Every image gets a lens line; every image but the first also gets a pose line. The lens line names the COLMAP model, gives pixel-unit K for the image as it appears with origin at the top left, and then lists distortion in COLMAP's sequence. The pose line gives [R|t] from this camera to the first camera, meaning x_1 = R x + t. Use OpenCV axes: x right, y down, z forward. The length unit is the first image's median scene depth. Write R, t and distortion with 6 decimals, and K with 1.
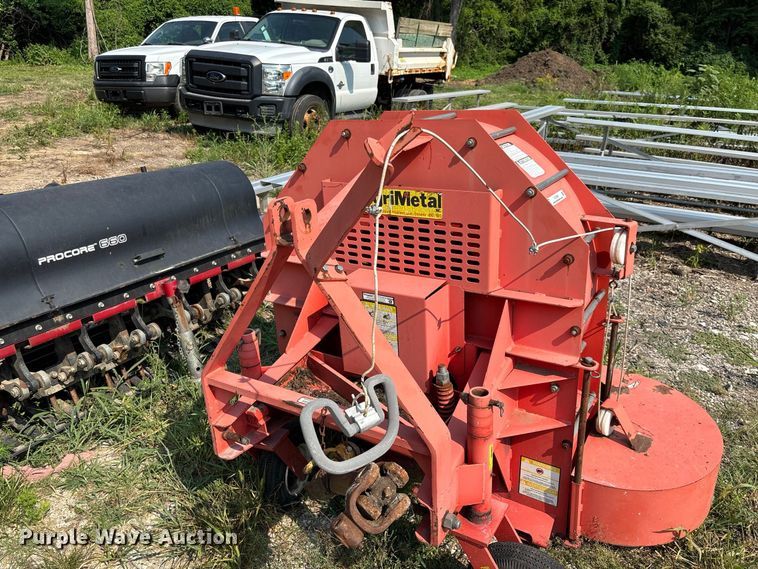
lens RADIAL K [[578.4, 0, 386.0], [0, 578.4, 281.9], [0, 0, 1]] dist [0.019074, -0.024991]
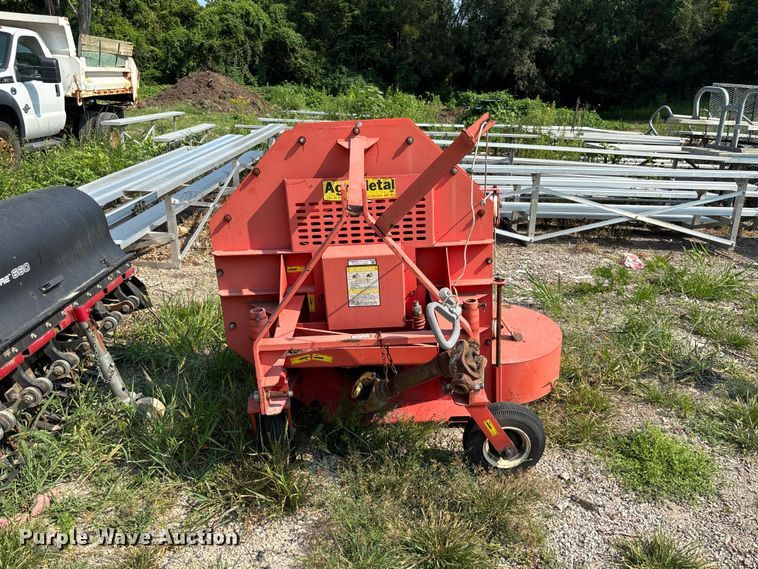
lens RADIAL K [[597.4, 0, 396.1], [0, 597.4, 286.5], [0, 0, 1]] dist [0.046771, -0.054310]
pose [[0.846715, -0.169743, 0.504243, -0.112849], [0.188088, 0.982041, 0.014751, 0.013677], [-0.497692, 0.082352, 0.863436, -0.035779]]
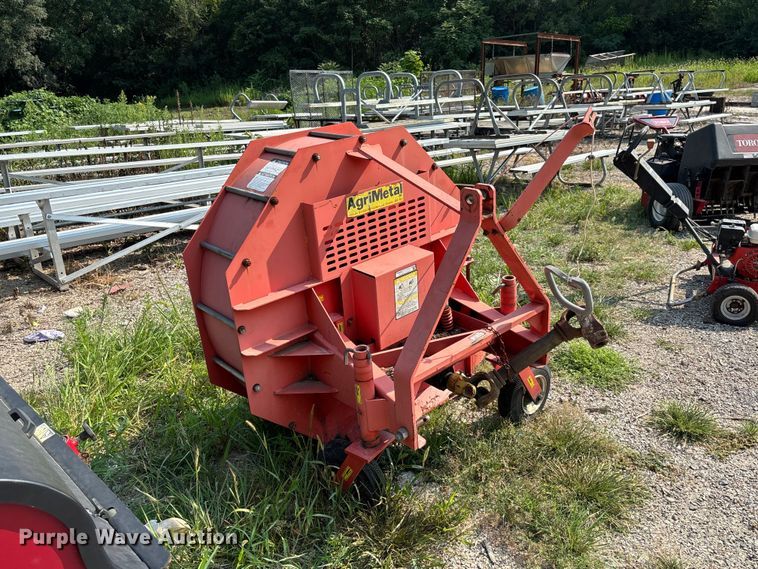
lens RADIAL K [[597.4, 0, 381.6], [0, 597.4, 283.9], [0, 0, 1]] dist [0.046771, -0.054310]
pose [[0.291681, -0.345861, 0.891797, -0.215690], [0.384454, 0.896106, 0.221788, -0.045930], [-0.875852, 0.278164, 0.394345, 0.093791]]
